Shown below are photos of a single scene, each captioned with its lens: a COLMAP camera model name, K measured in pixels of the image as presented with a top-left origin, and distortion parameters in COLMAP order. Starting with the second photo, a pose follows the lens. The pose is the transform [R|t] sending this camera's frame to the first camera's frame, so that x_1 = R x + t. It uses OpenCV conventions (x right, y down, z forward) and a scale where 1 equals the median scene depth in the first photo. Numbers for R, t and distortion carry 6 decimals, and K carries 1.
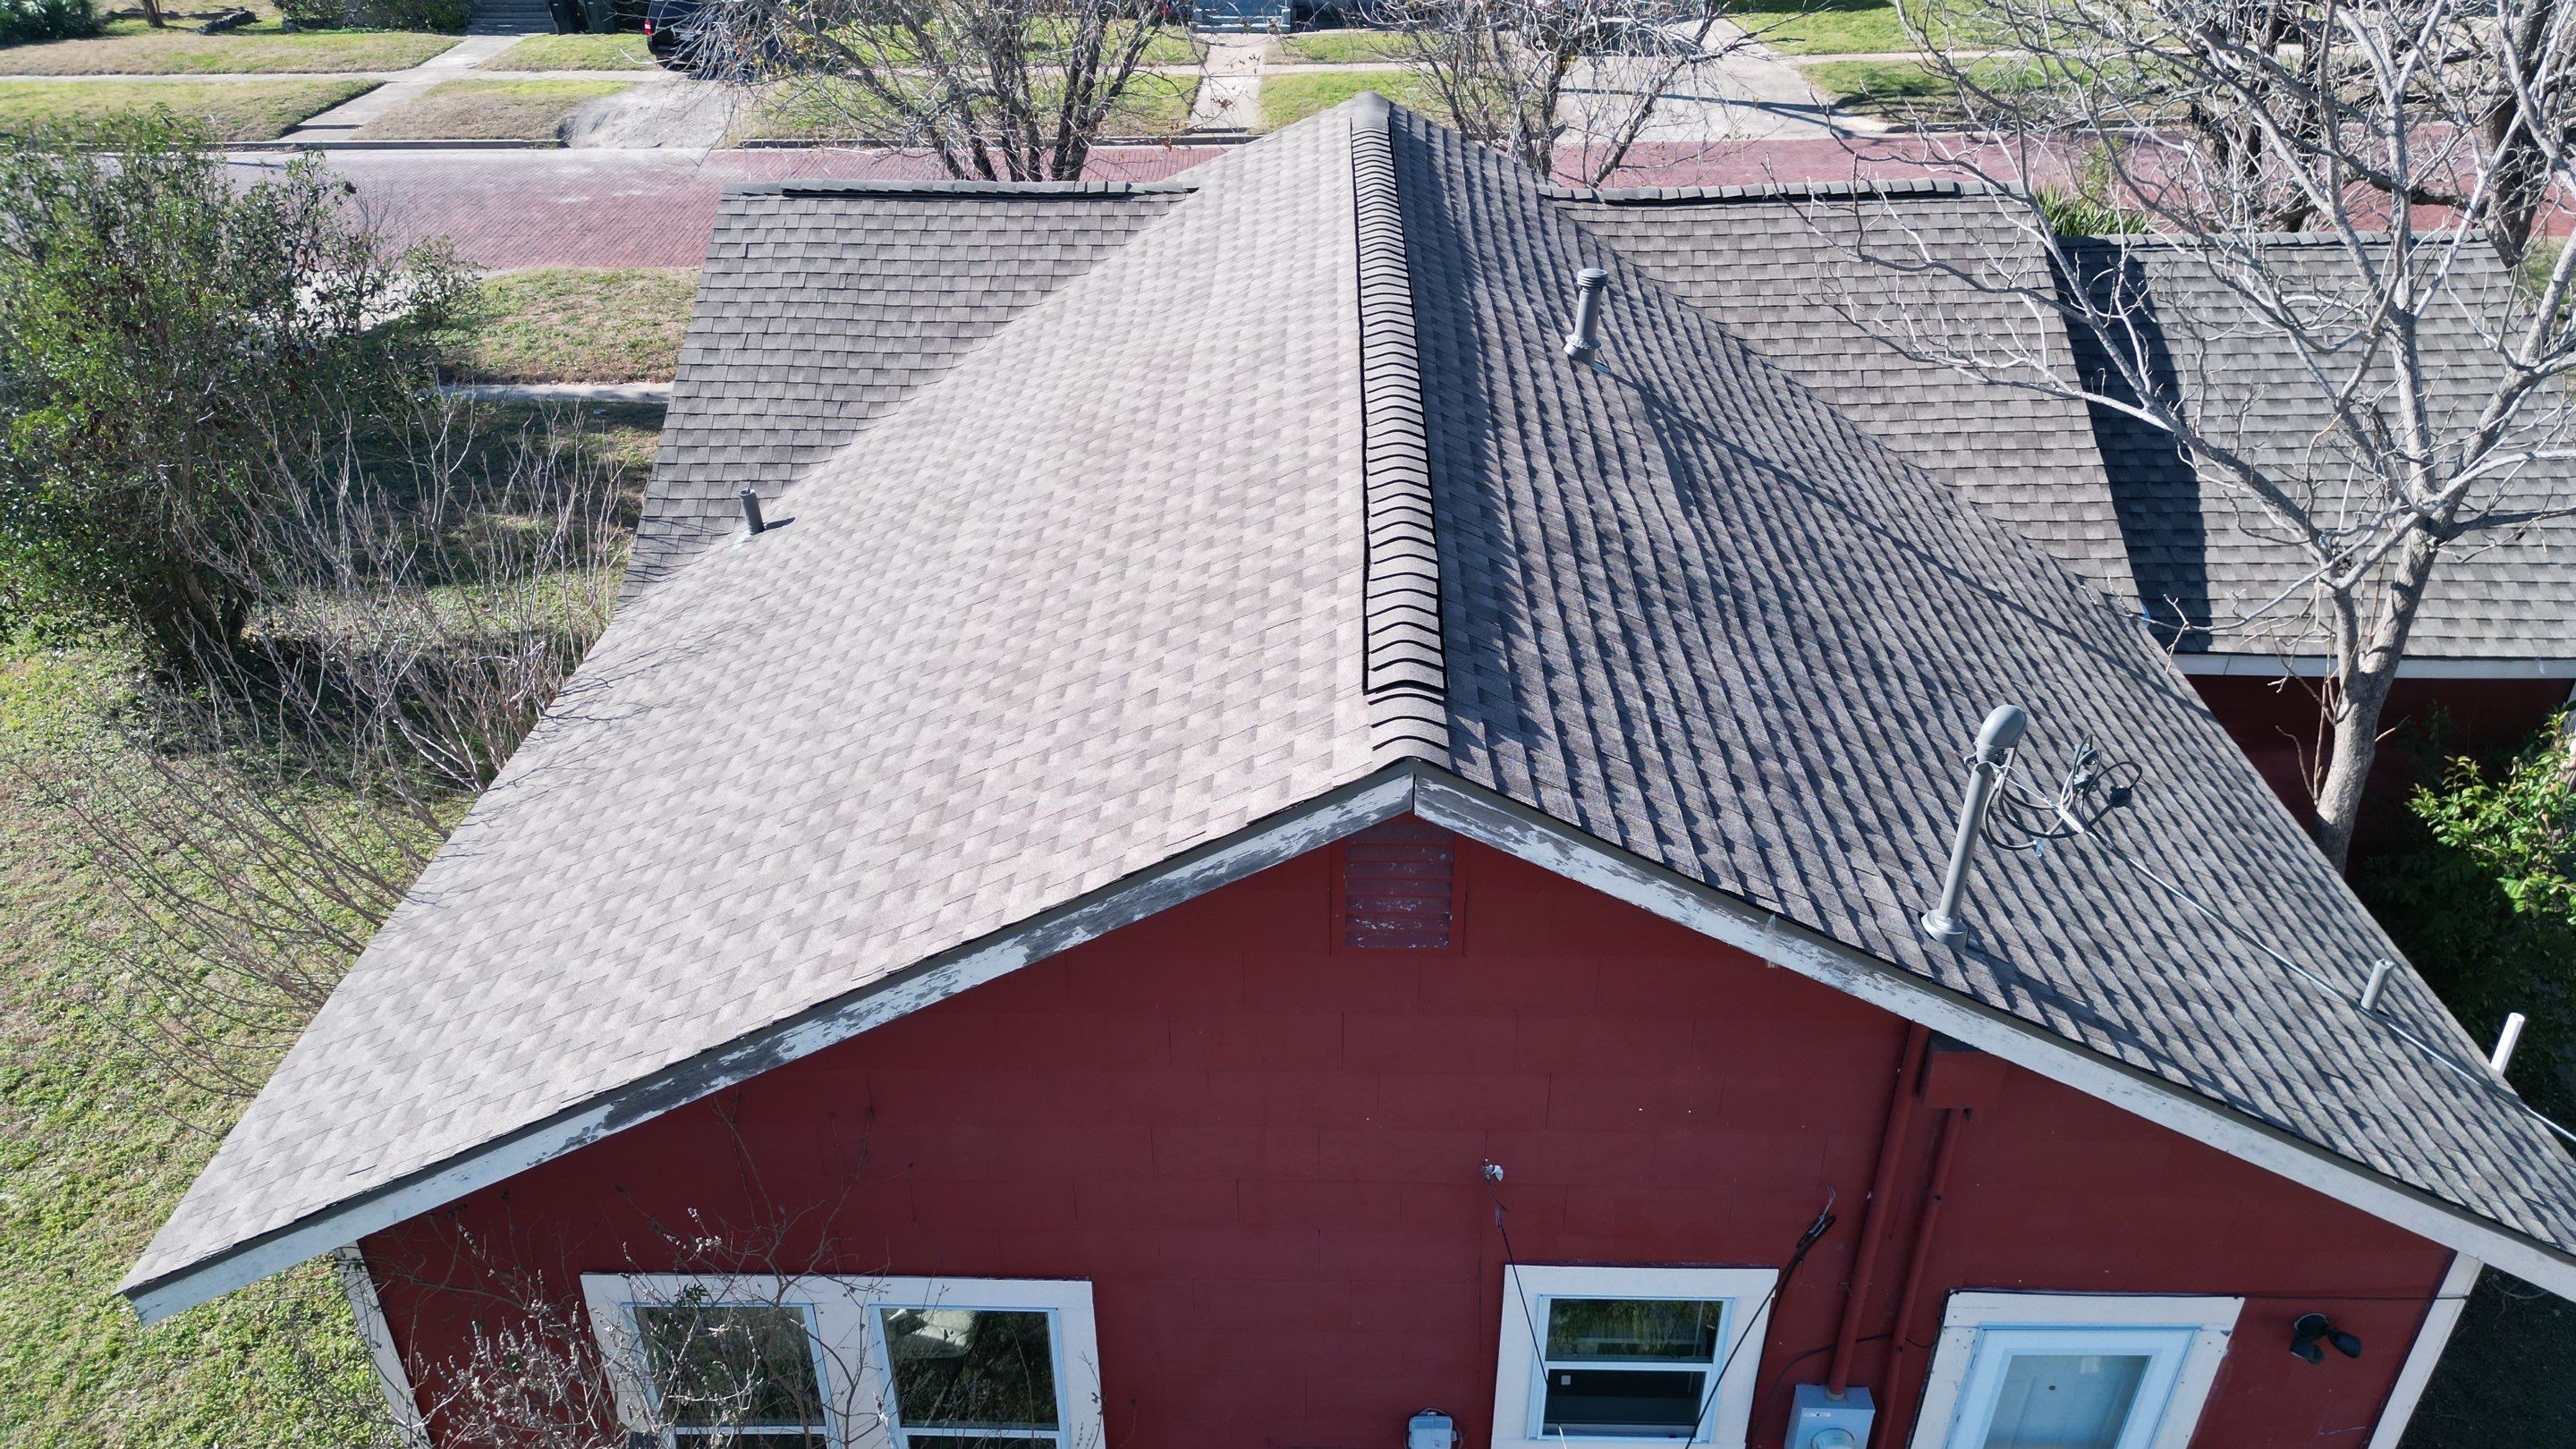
lens RADIAL K [[1781.3, 0, 1292.6], [0, 1781.3, 737.9], [0, 0, 1]] dist [0.094567, -0.091227]
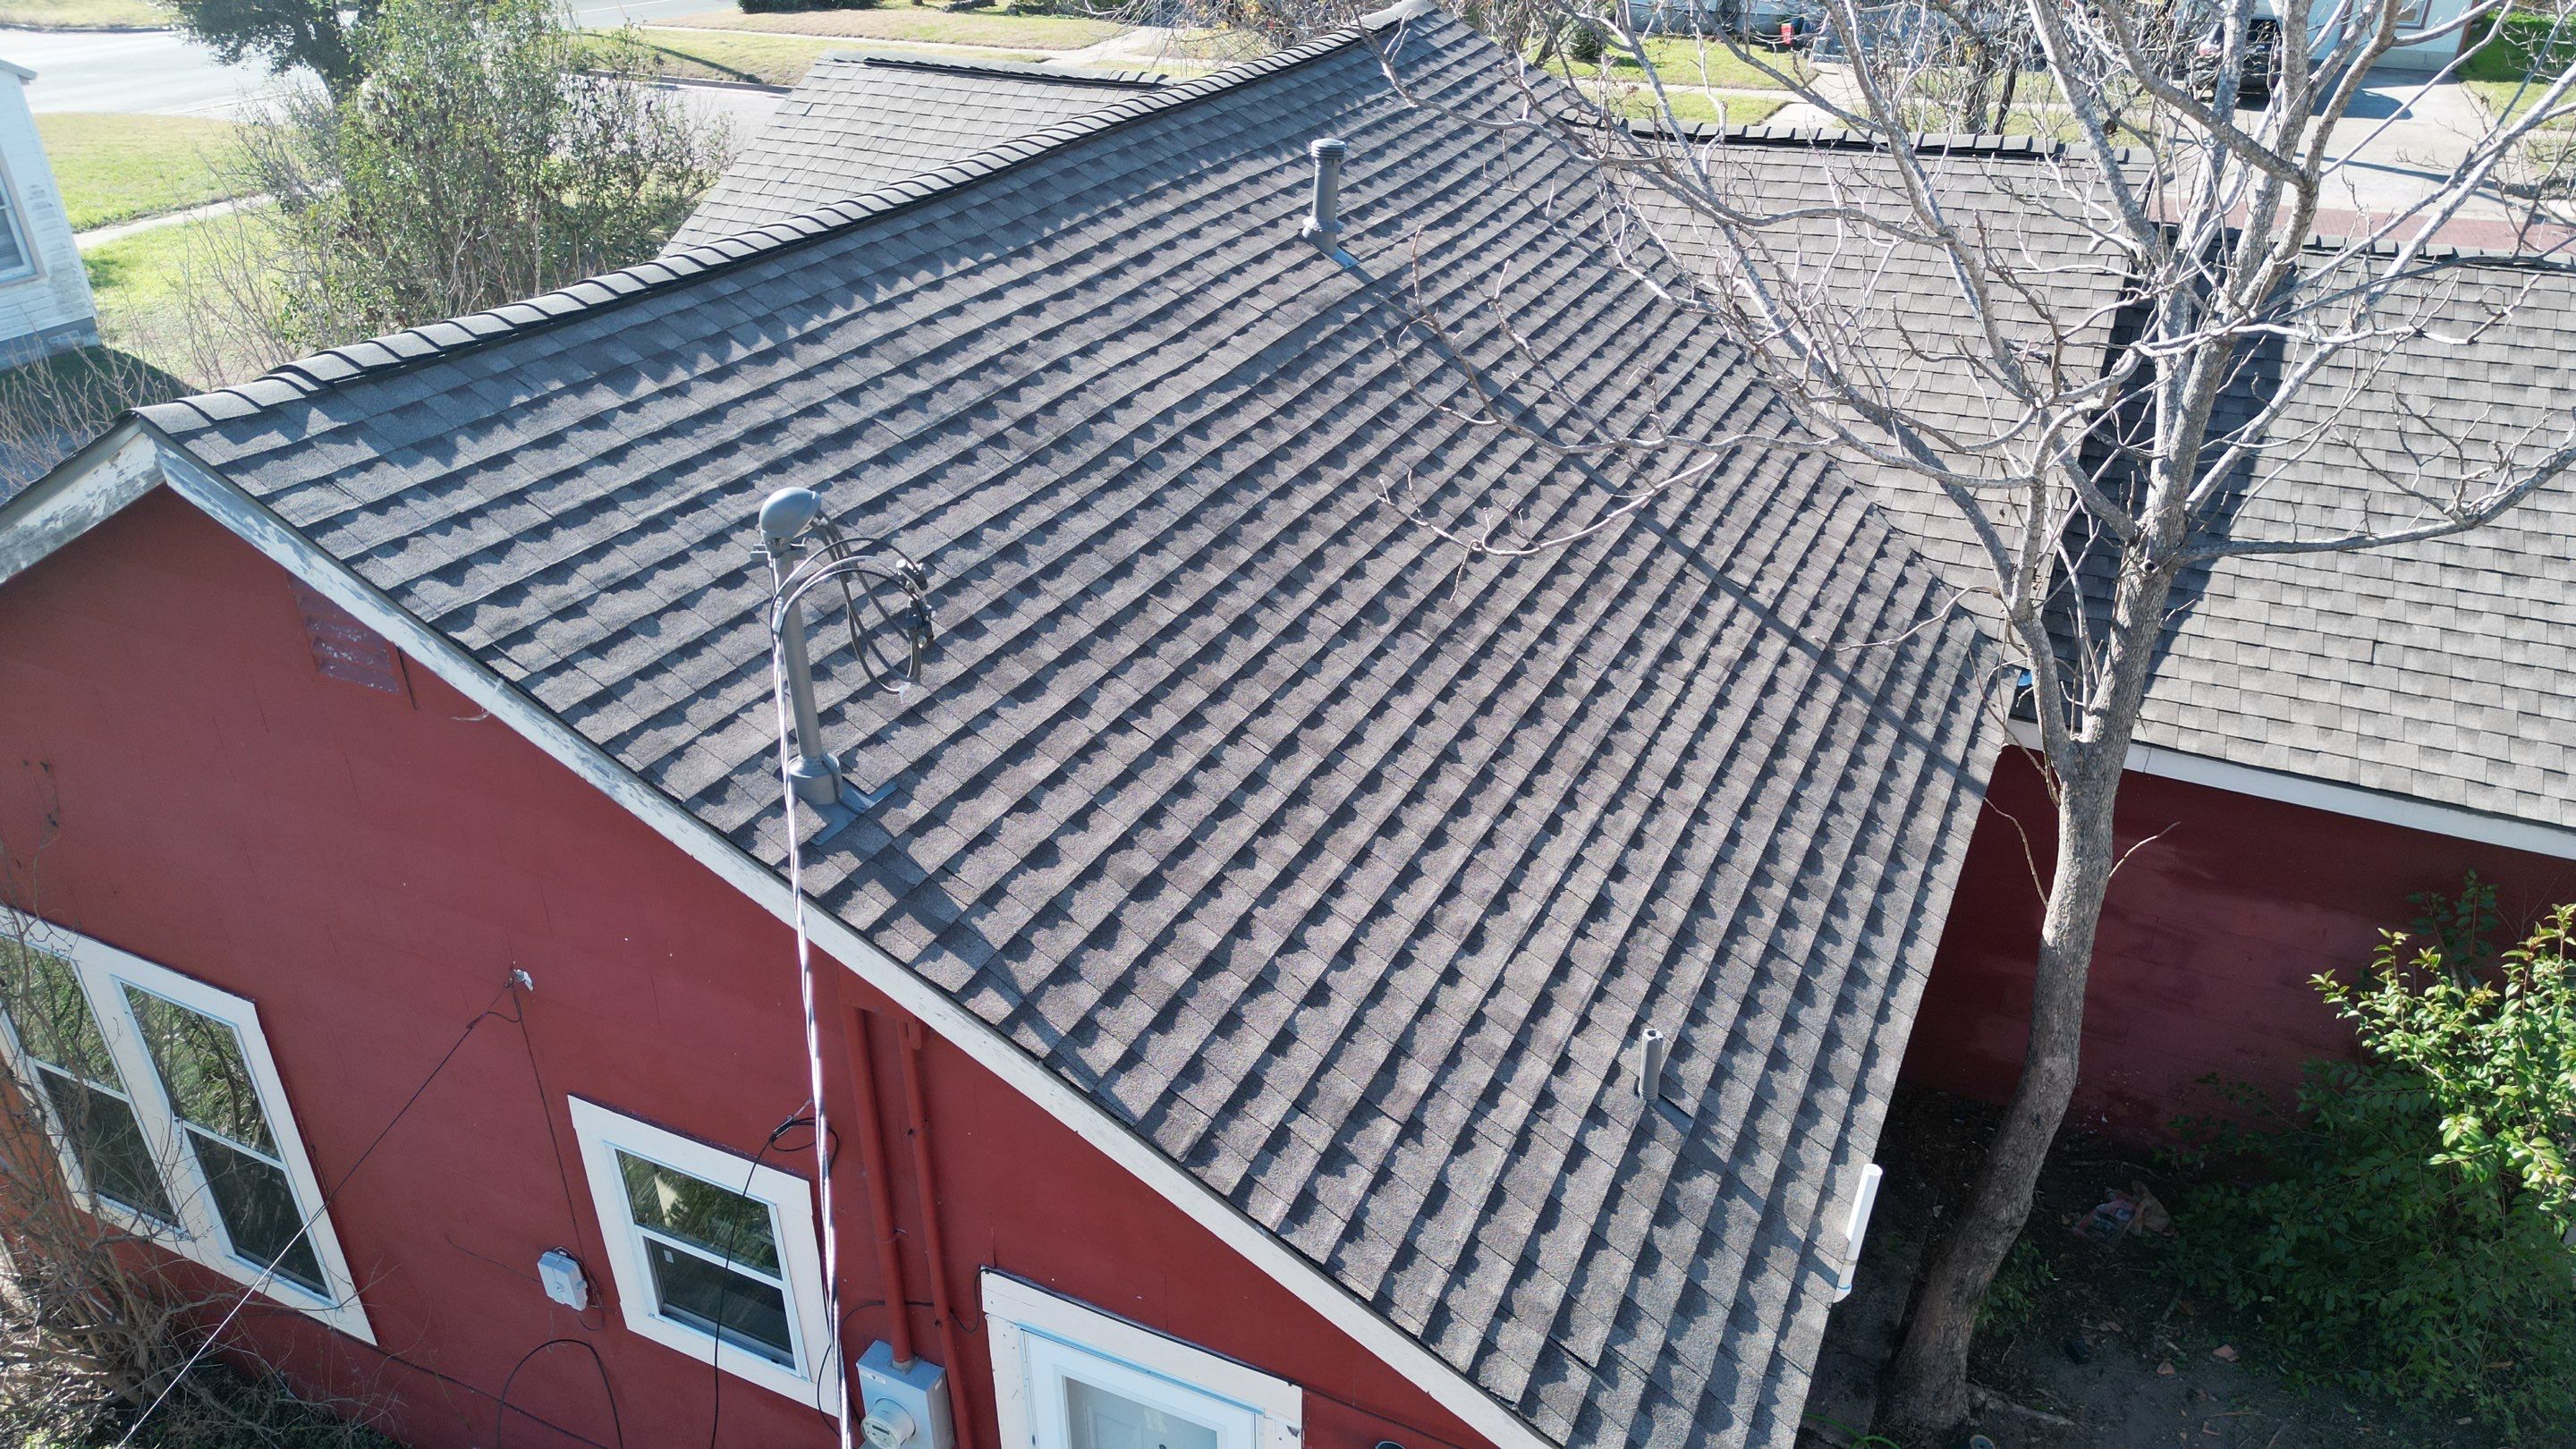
lens RADIAL K [[1781.3, 0, 1292.6], [0, 1781.3, 737.9], [0, 0, 1]] dist [0.094567, -0.091227]
pose [[0.912322, 0.200771, -0.356875, 0.425706], [-0.211041, 0.977422, 0.010370, 0.017300], [0.350900, 0.065854, 0.934095, 0.152487]]
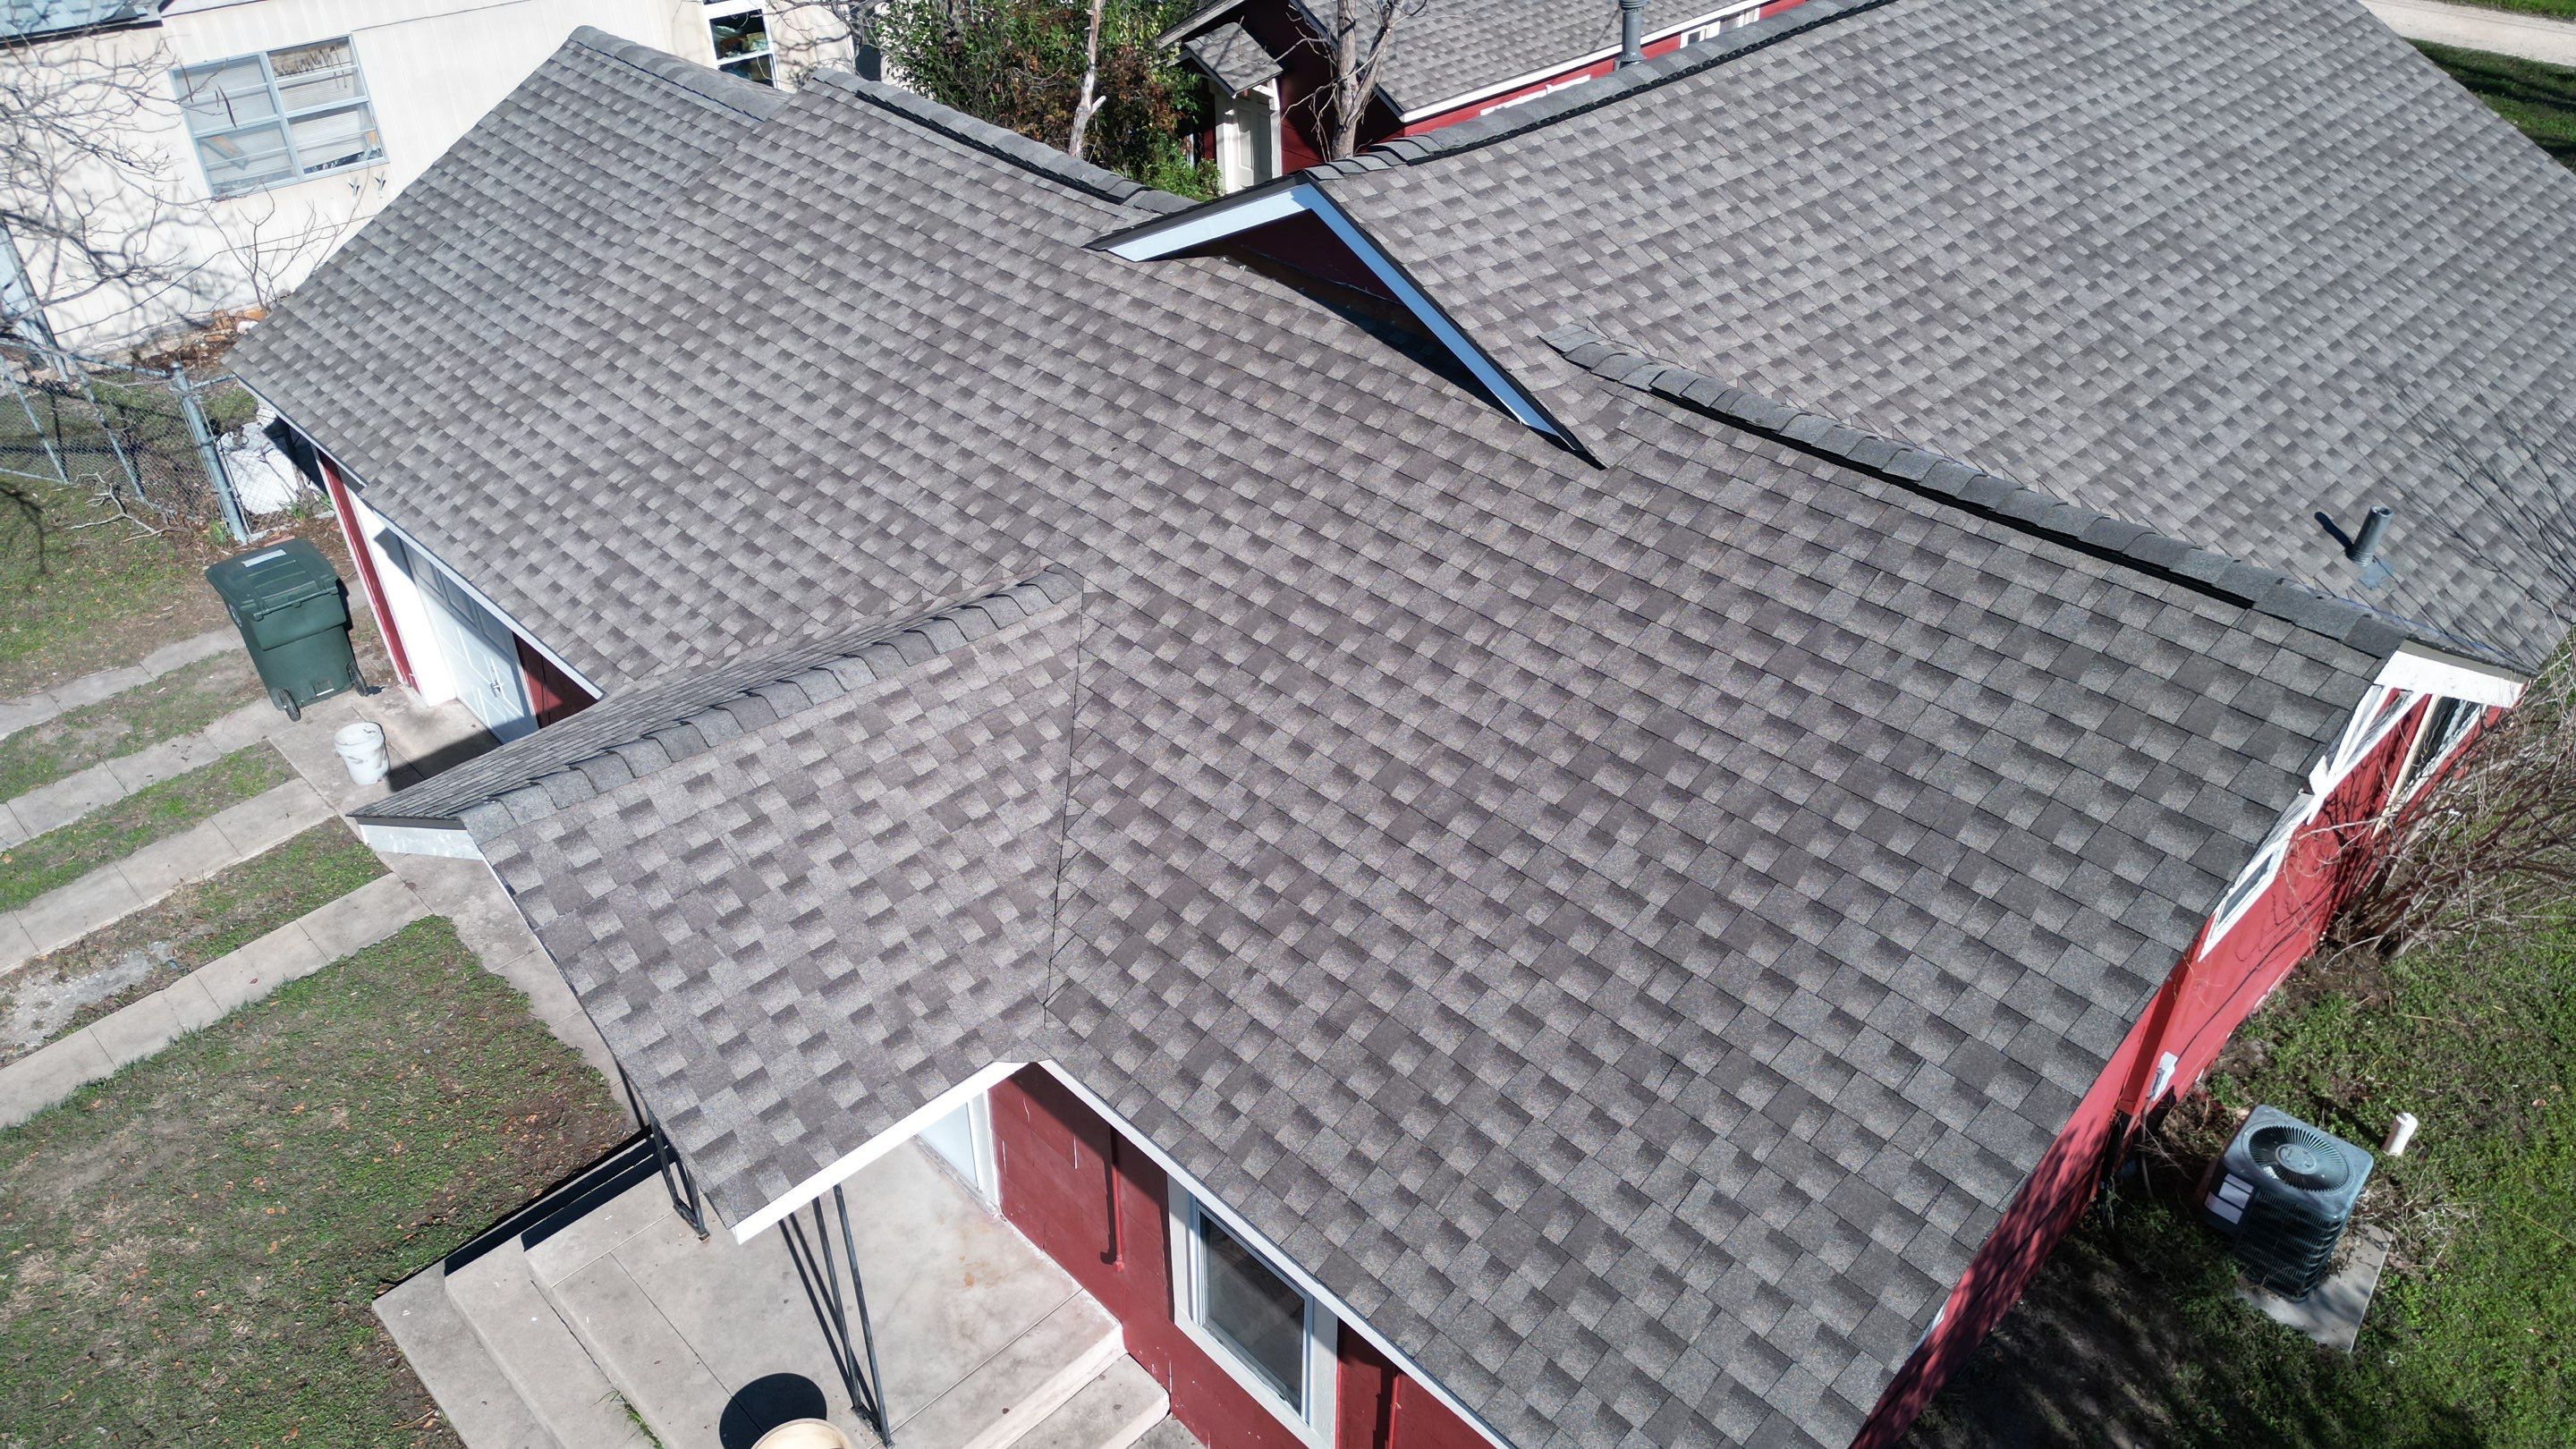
lens RADIAL K [[1781.3, 0, 1292.6], [0, 1781.3, 737.9], [0, 0, 1]] dist [0.094567, -0.091227]
pose [[-0.723843, -0.394221, 0.566251, -0.410848], [0.358795, 0.485932, 0.796954, -0.820873], [-0.589336, 0.780038, -0.210294, 1.397277]]
